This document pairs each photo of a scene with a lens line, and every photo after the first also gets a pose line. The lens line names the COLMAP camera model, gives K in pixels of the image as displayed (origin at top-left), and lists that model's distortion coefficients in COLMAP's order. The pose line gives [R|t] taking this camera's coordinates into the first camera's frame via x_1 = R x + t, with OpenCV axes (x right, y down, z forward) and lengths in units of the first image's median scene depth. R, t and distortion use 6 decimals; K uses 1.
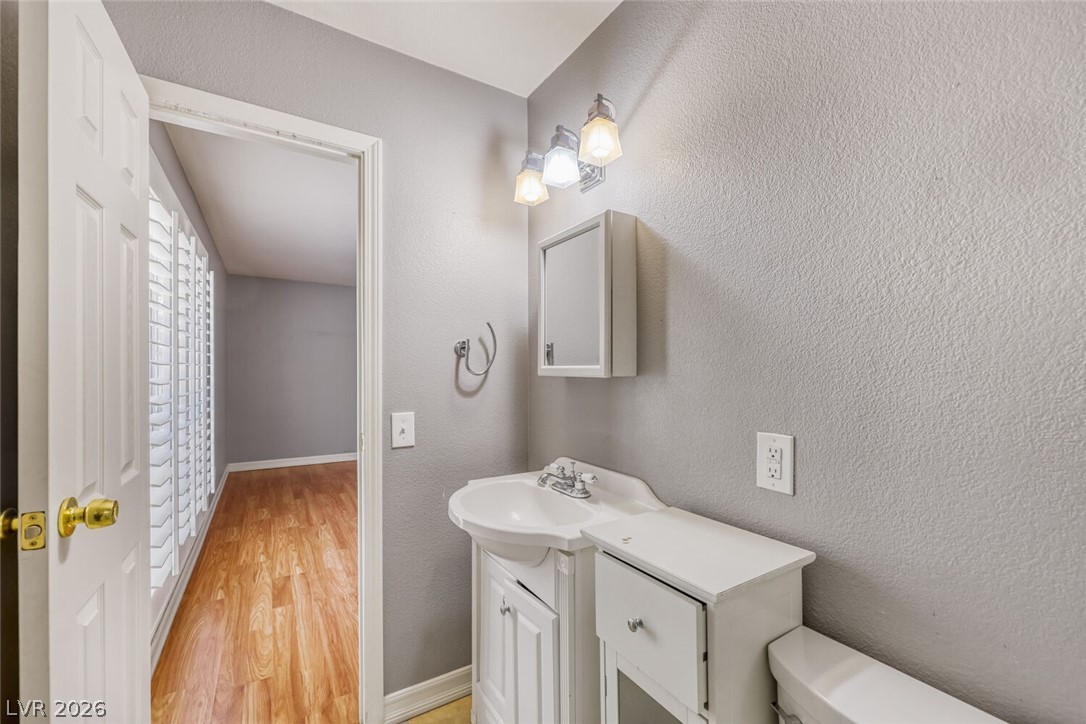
lens RADIAL K [[434.4, 0, 545.8], [0, 434.4, 367.3], [0, 0, 1]] dist [-0.000476, -0.000068]
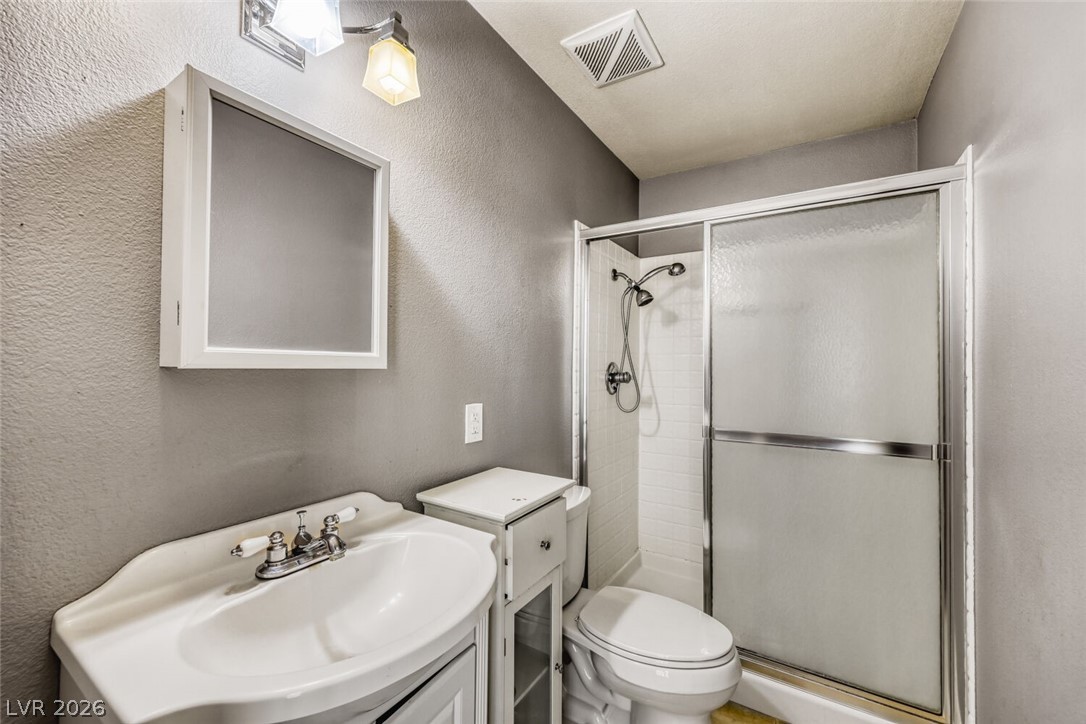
lens RADIAL K [[434.4, 0, 545.8], [0, 434.4, 367.3], [0, 0, 1]] dist [-0.000476, -0.000068]
pose [[-0.449492, 0.000060, 0.893284, -0.877575], [-0.014286, 0.999872, -0.007256, 0.029986], [-0.893170, -0.016023, -0.449434, 1.383173]]
